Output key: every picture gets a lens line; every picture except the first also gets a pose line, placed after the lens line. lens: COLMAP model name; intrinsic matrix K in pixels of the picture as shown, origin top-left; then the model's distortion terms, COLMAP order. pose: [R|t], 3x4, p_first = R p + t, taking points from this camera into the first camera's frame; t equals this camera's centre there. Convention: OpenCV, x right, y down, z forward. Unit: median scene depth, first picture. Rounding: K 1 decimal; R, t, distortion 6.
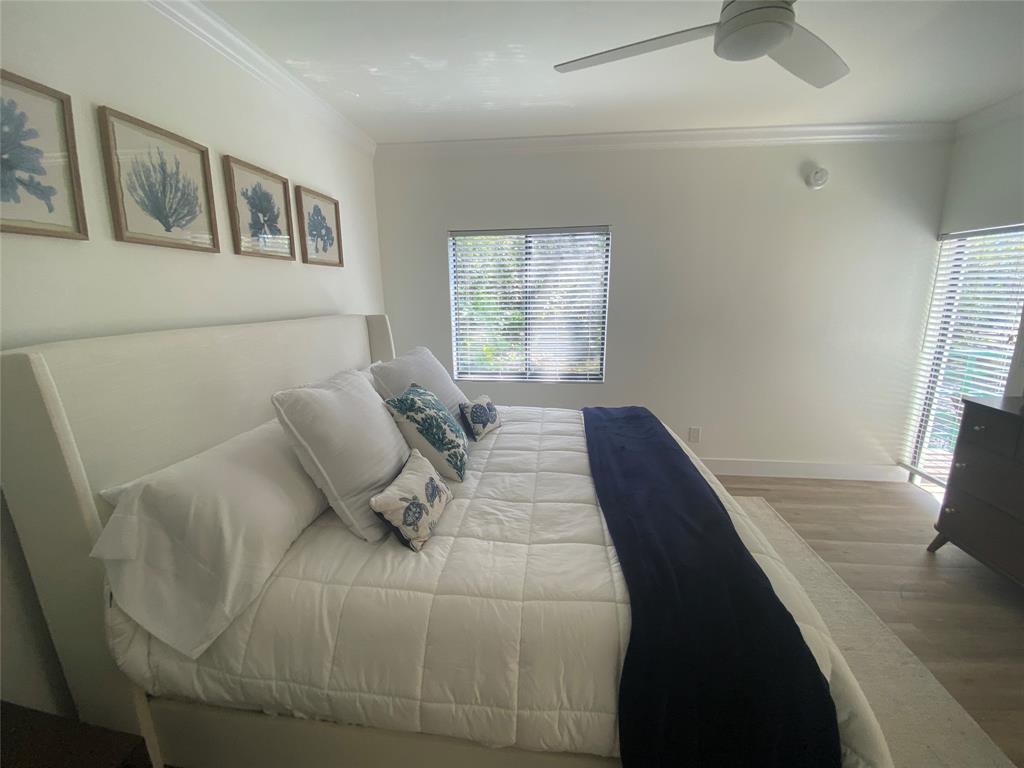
lens RADIAL K [[418.2, 0, 513.1], [0, 418.2, 384.5], [0, 0, 1]] dist [0.010495, -0.014313]
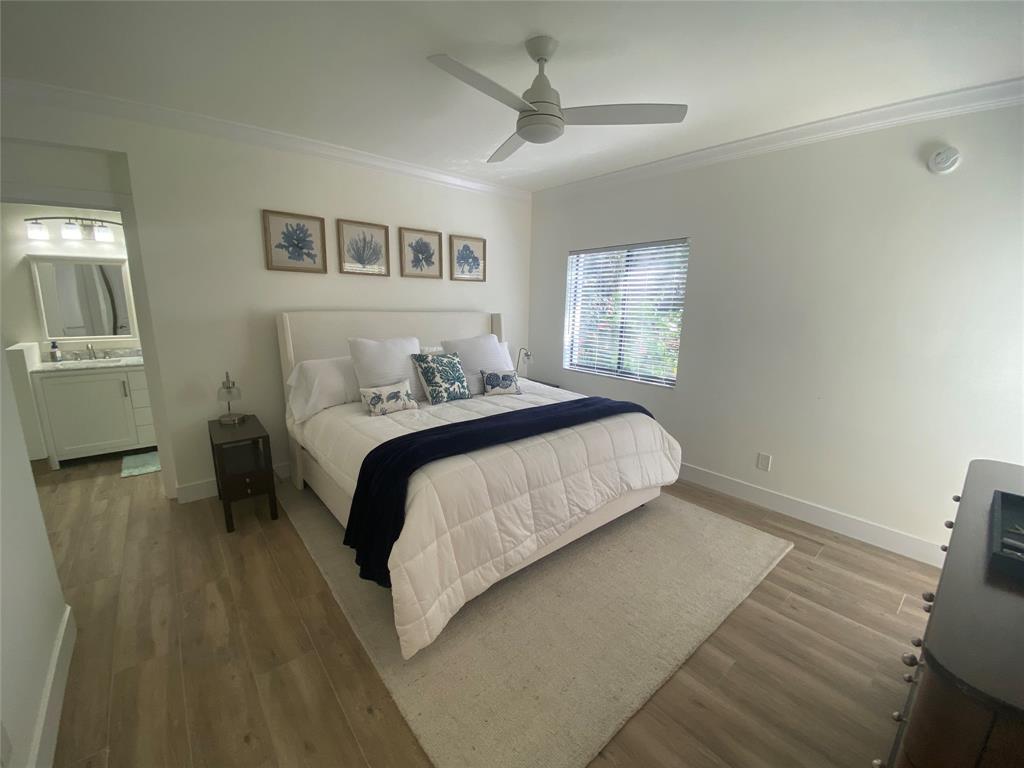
lens RADIAL K [[418.2, 0, 516.0], [0, 418.2, 388.6], [0, 0, 1]] dist [0.010495, -0.014313]
pose [[0.730745, 0.158514, -0.663992, 0.990786], [-0.169163, 0.984378, 0.048829, 0.016203], [0.661359, 0.076641, 0.746144, -0.060530]]
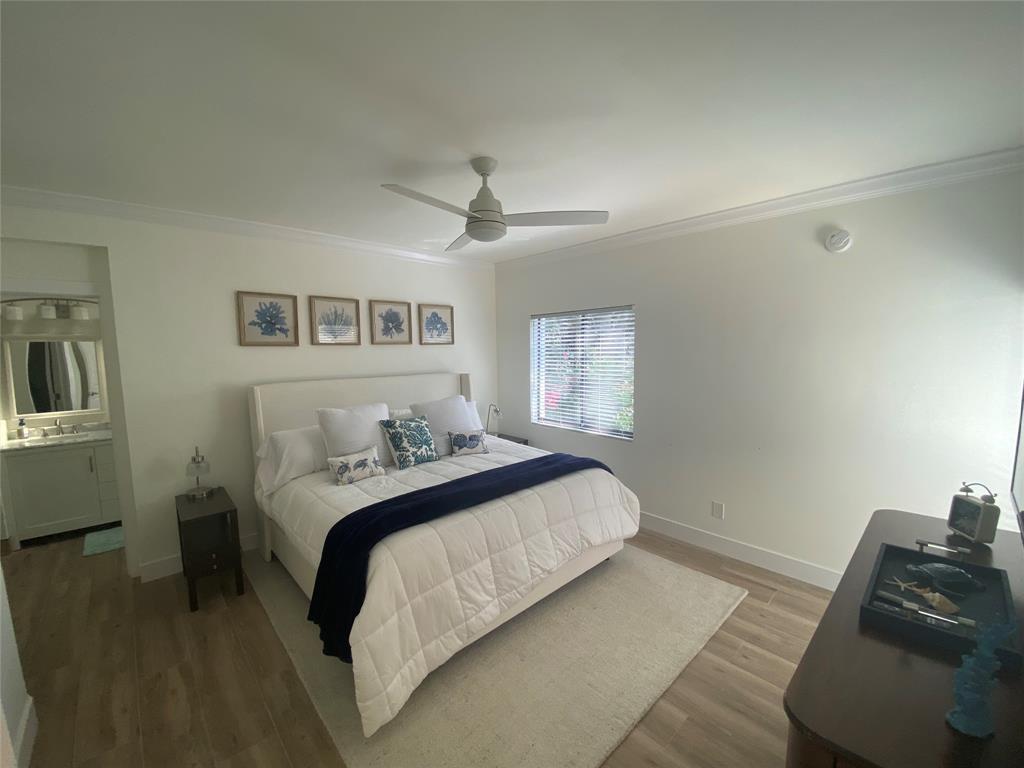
lens RADIAL K [[418.2, 0, 517.0], [0, 418.2, 387.6], [0, 0, 1]] dist [0.010495, -0.014313]
pose [[0.764723, 0.059702, -0.641587, 1.087237], [-0.131096, 0.989289, -0.064200, -0.055055], [0.630882, 0.133204, 0.764359, -0.088046]]
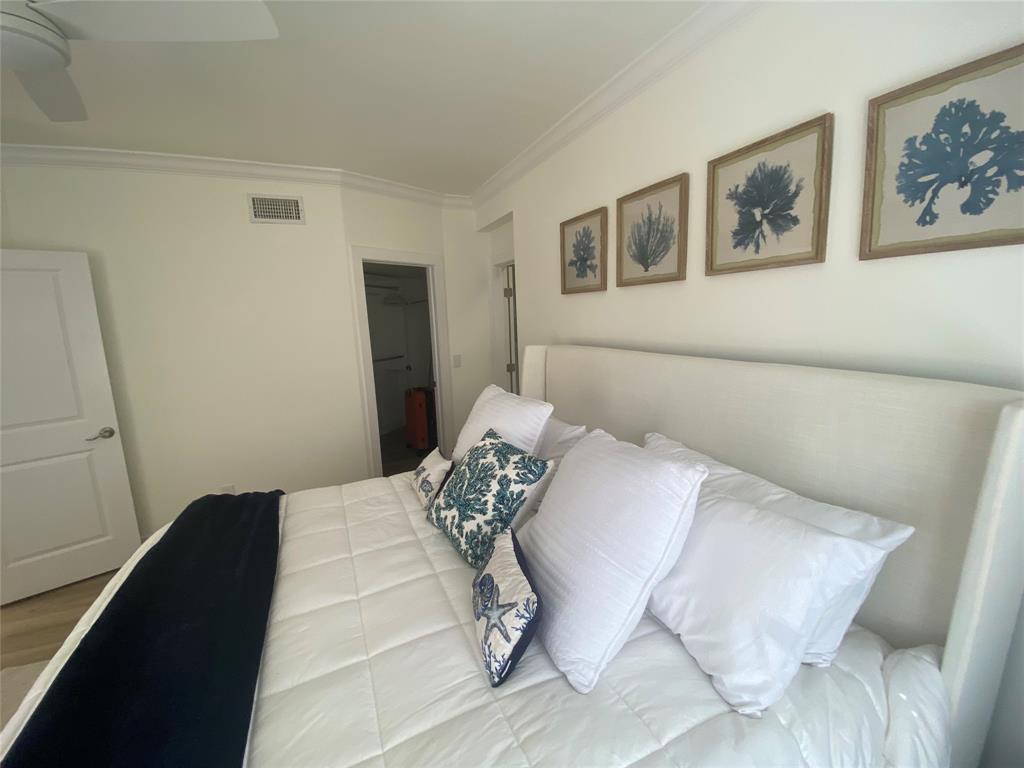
lens RADIAL K [[418.2, 0, 507.7], [0, 418.2, 388.7], [0, 0, 1]] dist [0.010495, -0.014313]
pose [[-0.856505, 0.092647, -0.507755, 0.126529], [-0.099541, 0.935640, 0.338630, -0.306418], [0.506449, 0.340581, -0.792158, 1.372746]]
